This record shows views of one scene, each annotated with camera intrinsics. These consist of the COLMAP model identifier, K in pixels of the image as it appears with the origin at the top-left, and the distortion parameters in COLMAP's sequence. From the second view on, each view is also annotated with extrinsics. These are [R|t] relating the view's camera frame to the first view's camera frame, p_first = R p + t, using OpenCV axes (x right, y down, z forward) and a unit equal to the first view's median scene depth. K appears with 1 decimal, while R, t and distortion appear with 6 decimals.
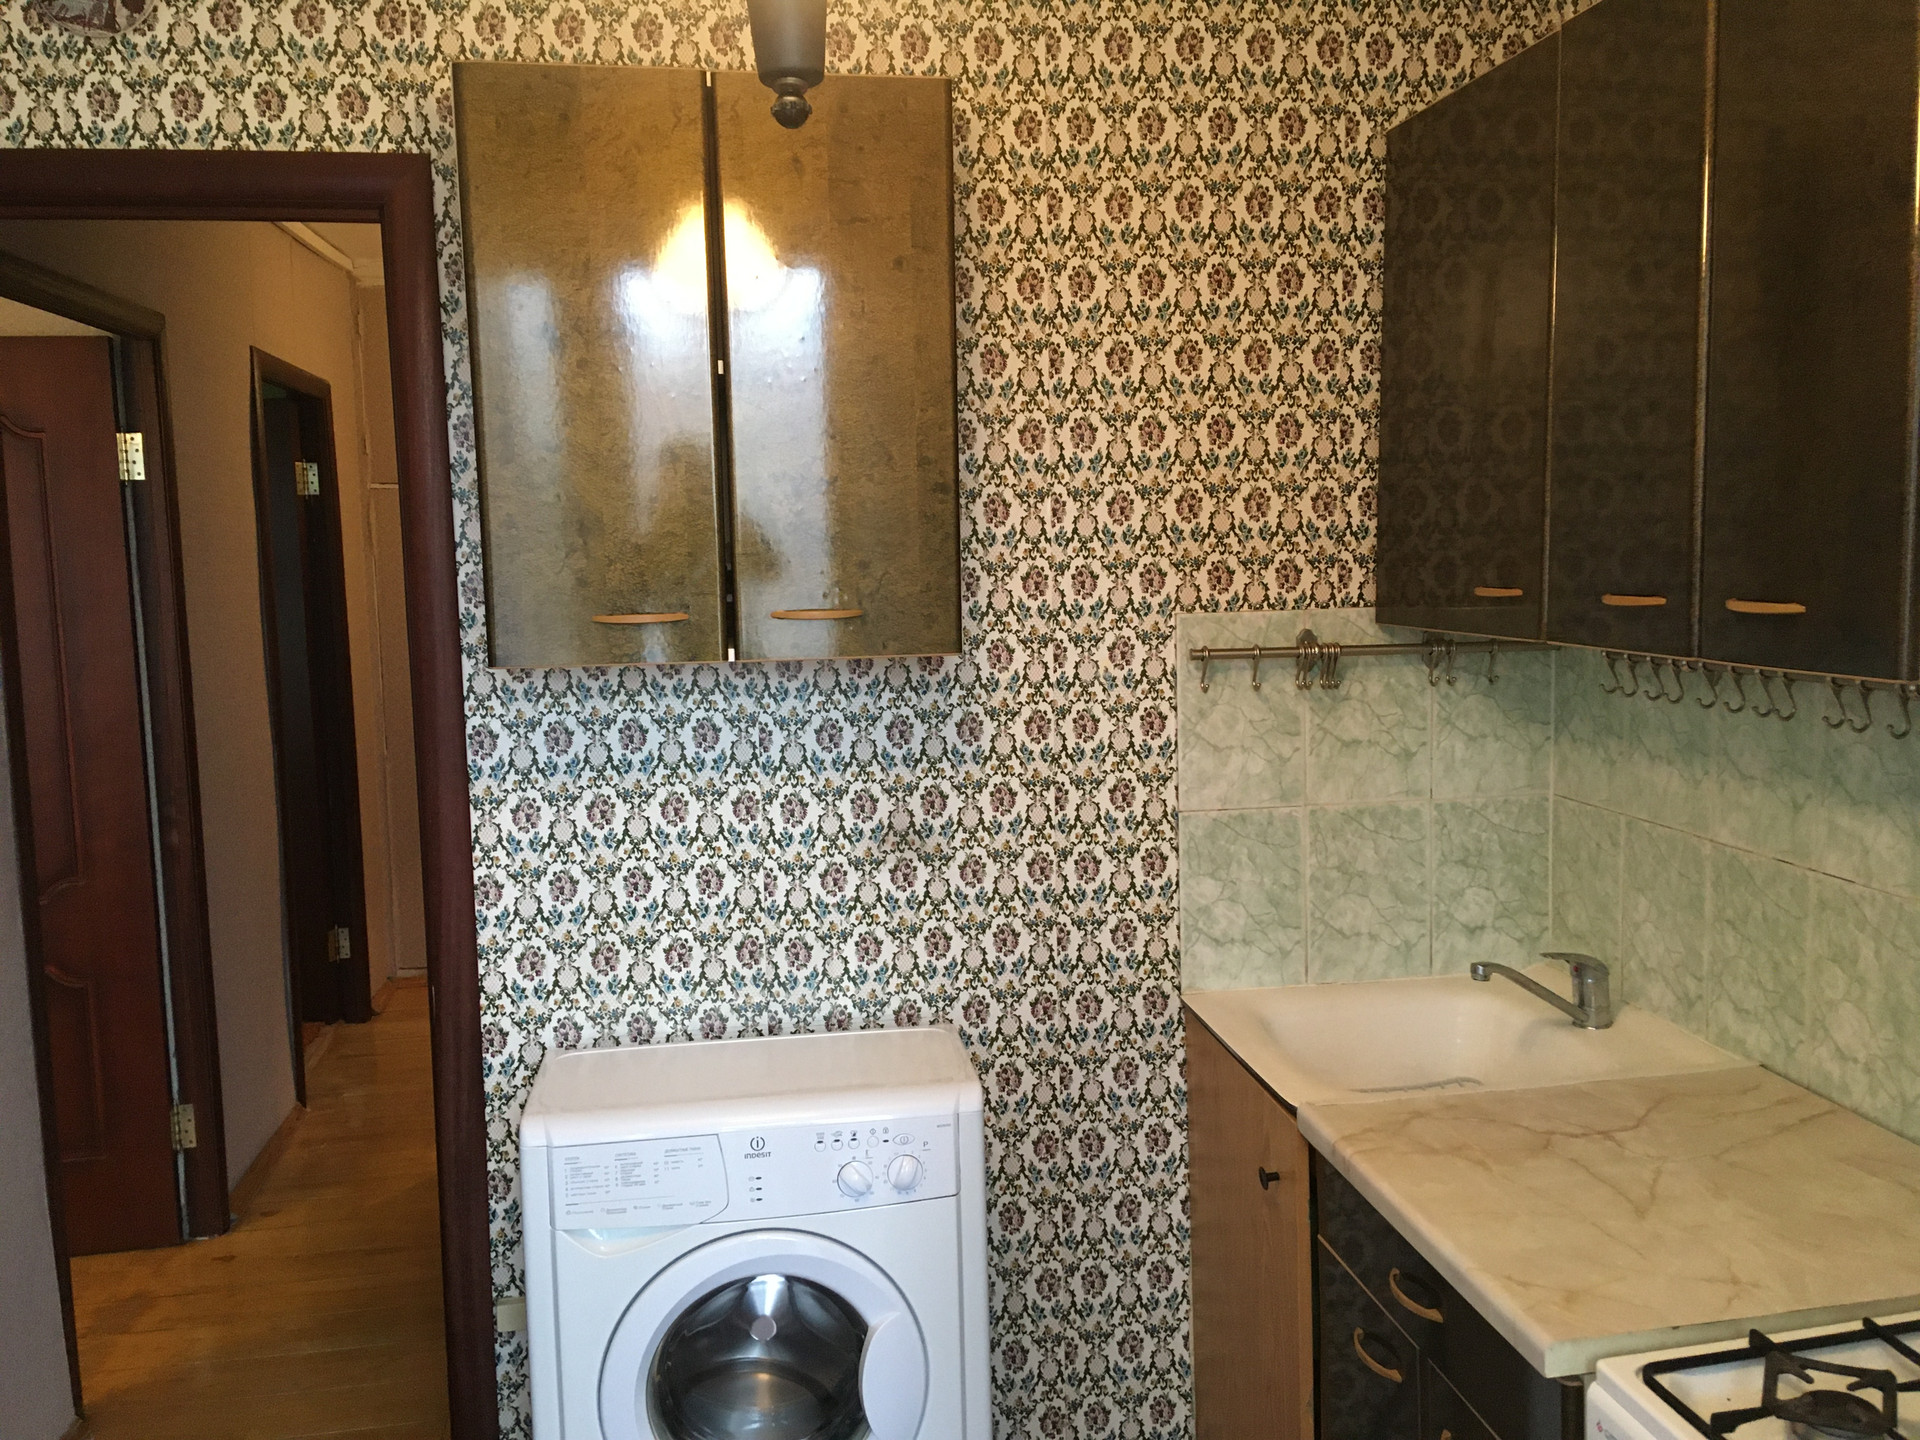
lens RADIAL K [[1619.6, 0, 960.0], [0, 1619.6, 720.0], [0, 0, 1]] dist [0.127935, -0.208625]
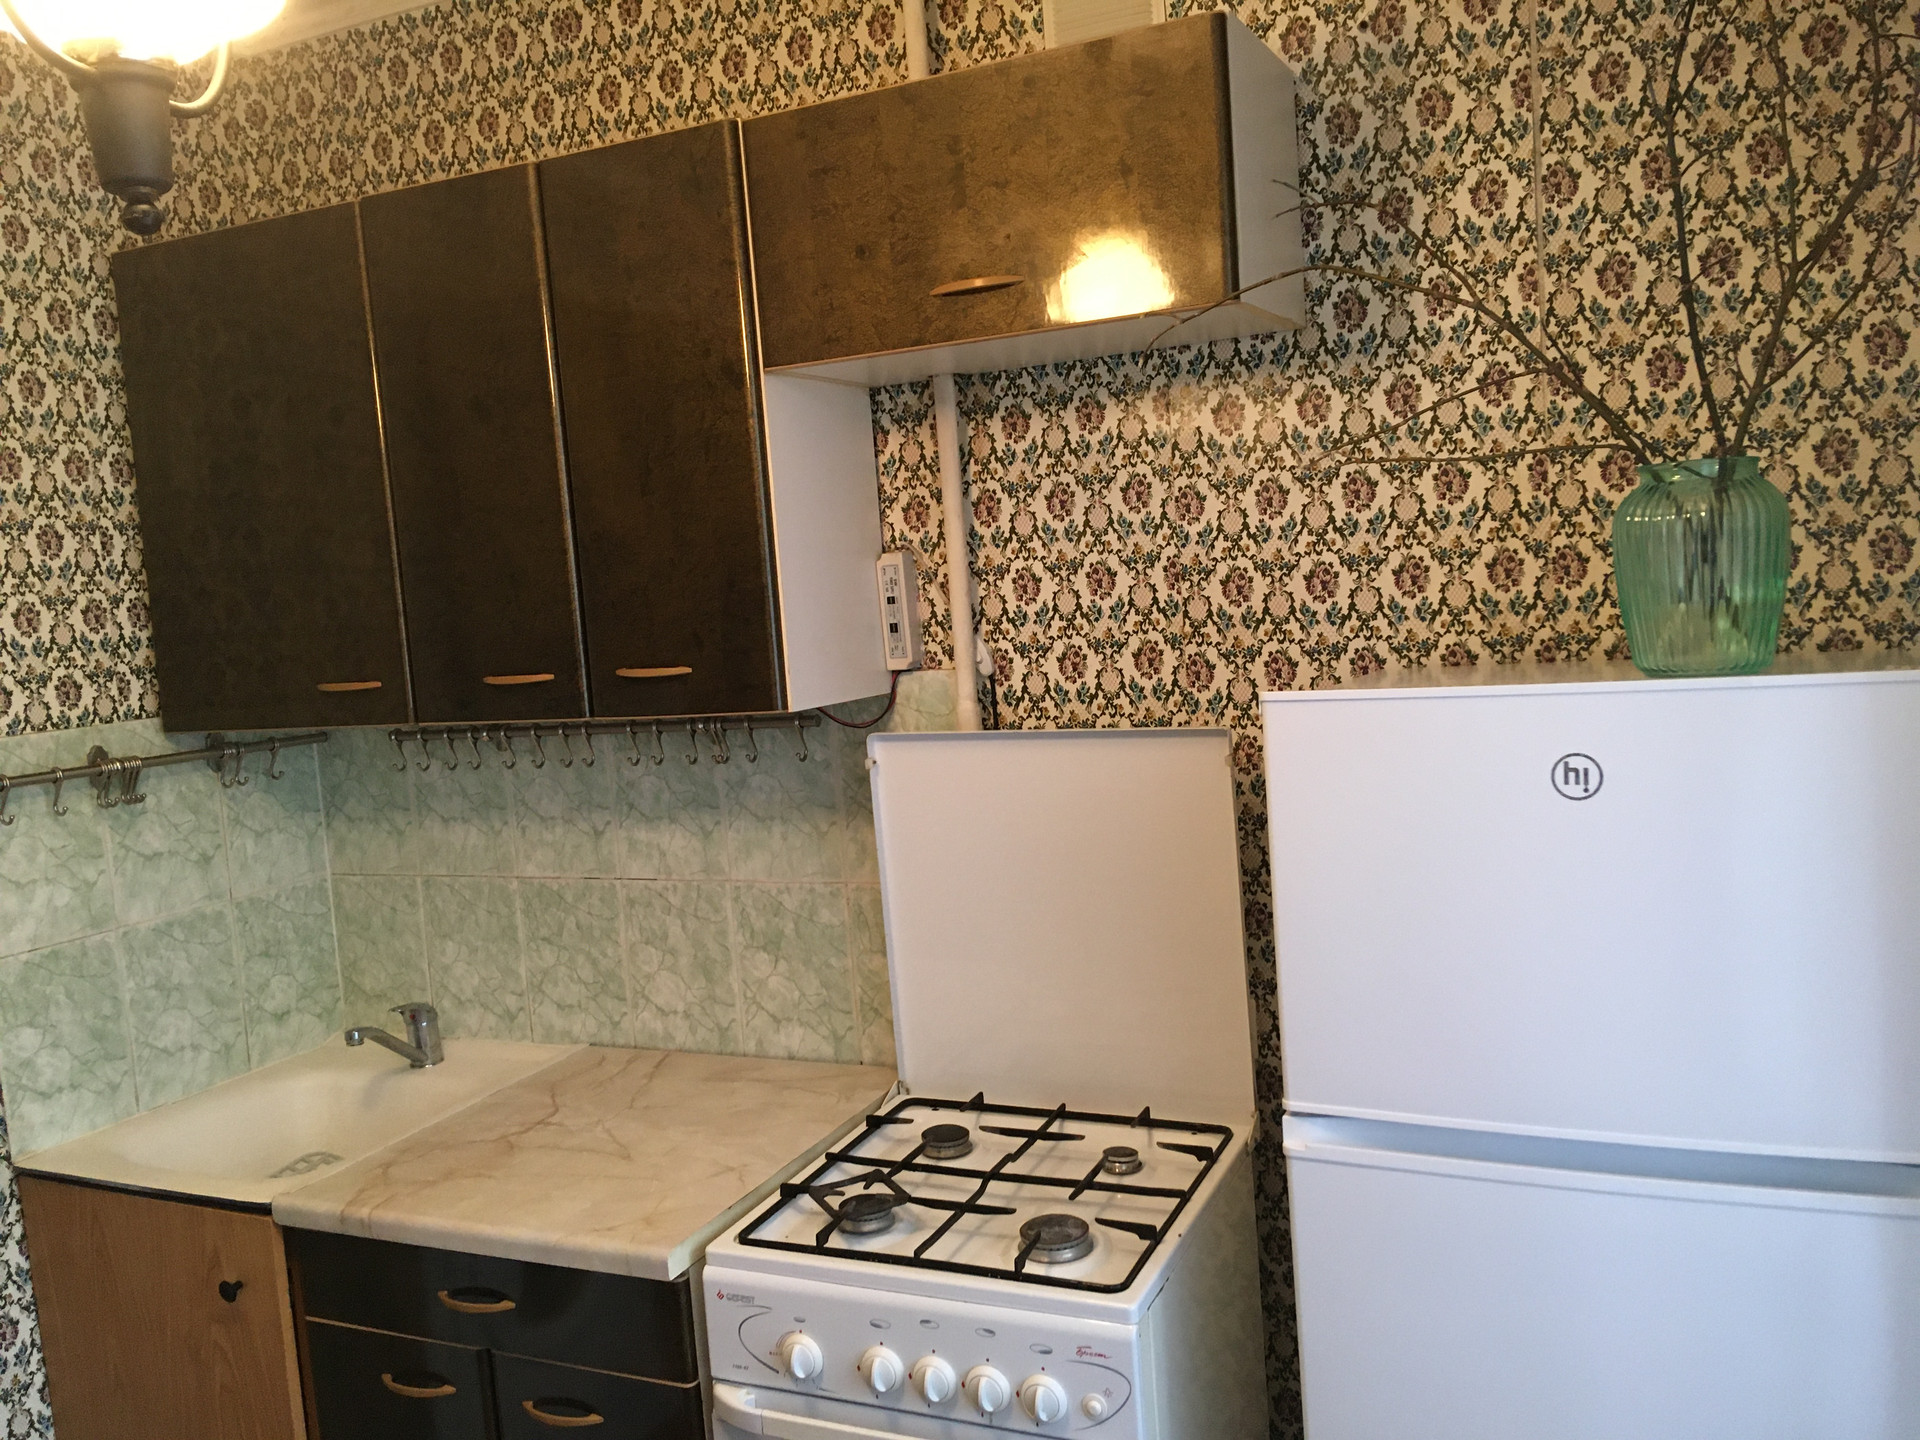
lens RADIAL K [[1619.6, 0, 960.0], [0, 1619.6, 720.0], [0, 0, 1]] dist [0.127935, -0.208625]
pose [[0.562529, -0.092620, 0.821573, -0.320978], [0.150794, 0.988531, 0.008193, -0.002196], [-0.812910, 0.119280, 0.570044, 0.030696]]
